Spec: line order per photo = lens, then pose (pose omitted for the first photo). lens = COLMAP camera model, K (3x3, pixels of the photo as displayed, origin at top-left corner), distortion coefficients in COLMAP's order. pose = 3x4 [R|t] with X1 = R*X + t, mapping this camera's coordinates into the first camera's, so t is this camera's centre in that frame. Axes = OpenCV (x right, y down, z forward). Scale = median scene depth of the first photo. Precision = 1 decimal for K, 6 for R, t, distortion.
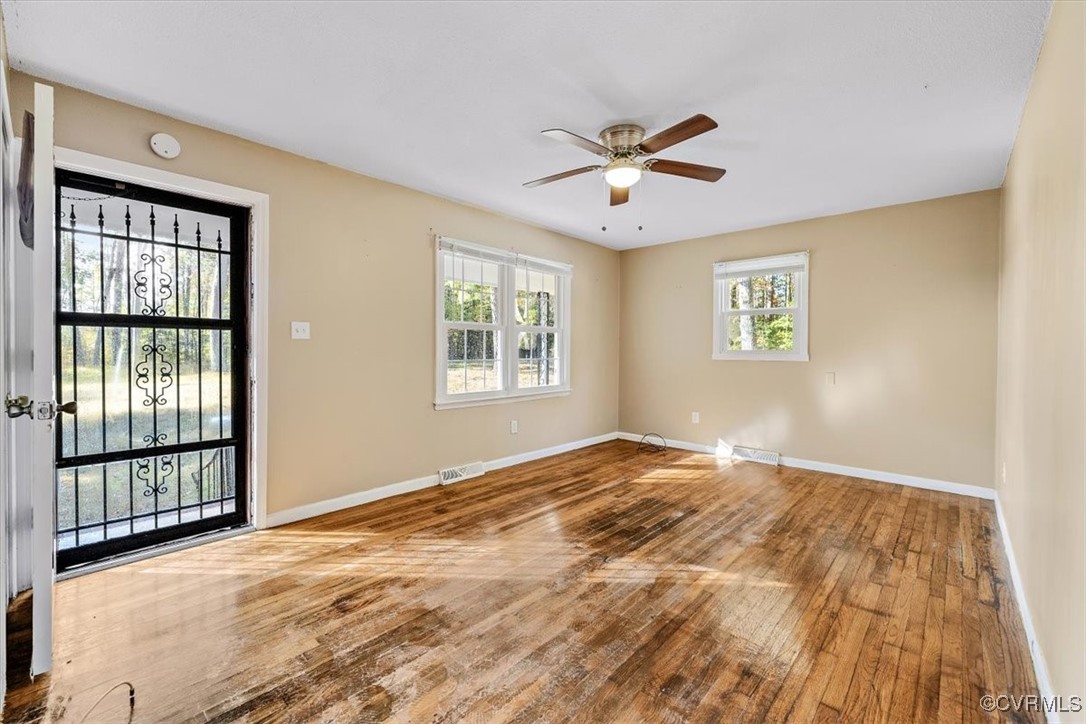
lens RADIAL K [[453.3, 0, 540.0], [0, 453.3, 351.0], [0, 0, 1]] dist [0.001297, 0.000437]
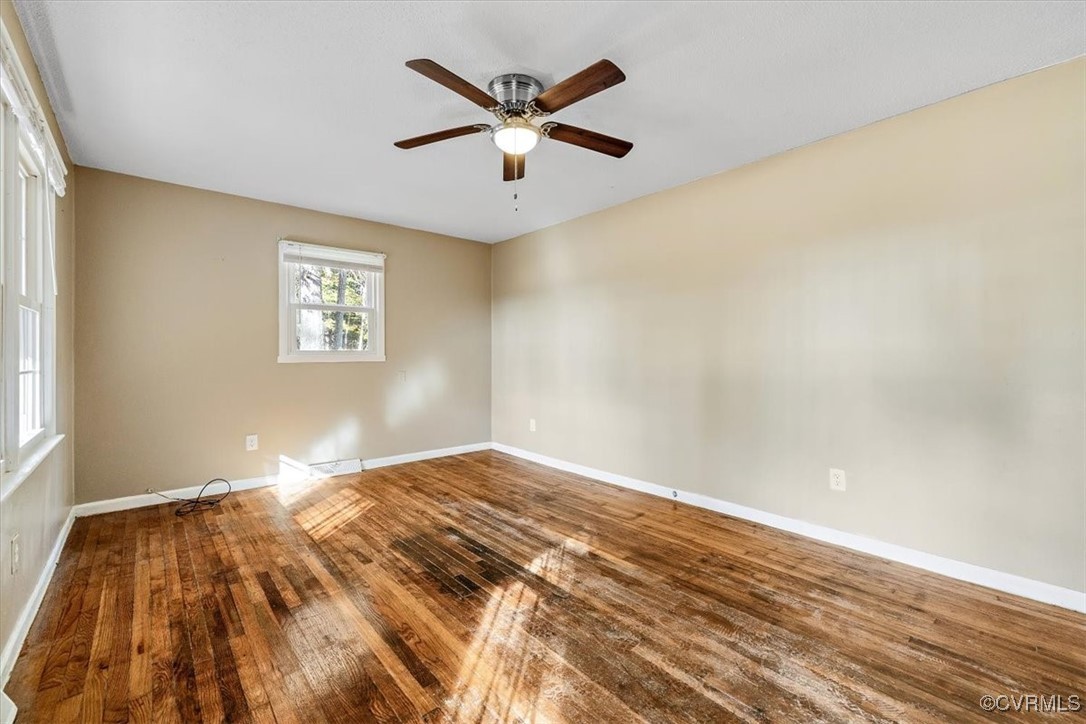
lens RADIAL K [[453.3, 0, 540.0], [0, 453.3, 351.0], [0, 0, 1]] dist [0.001297, 0.000437]
pose [[0.113133, -0.002573, 0.993576, -0.545068], [0.005570, 0.999983, 0.001955, -0.002276], [-0.993564, 0.005313, 0.113146, 0.729236]]
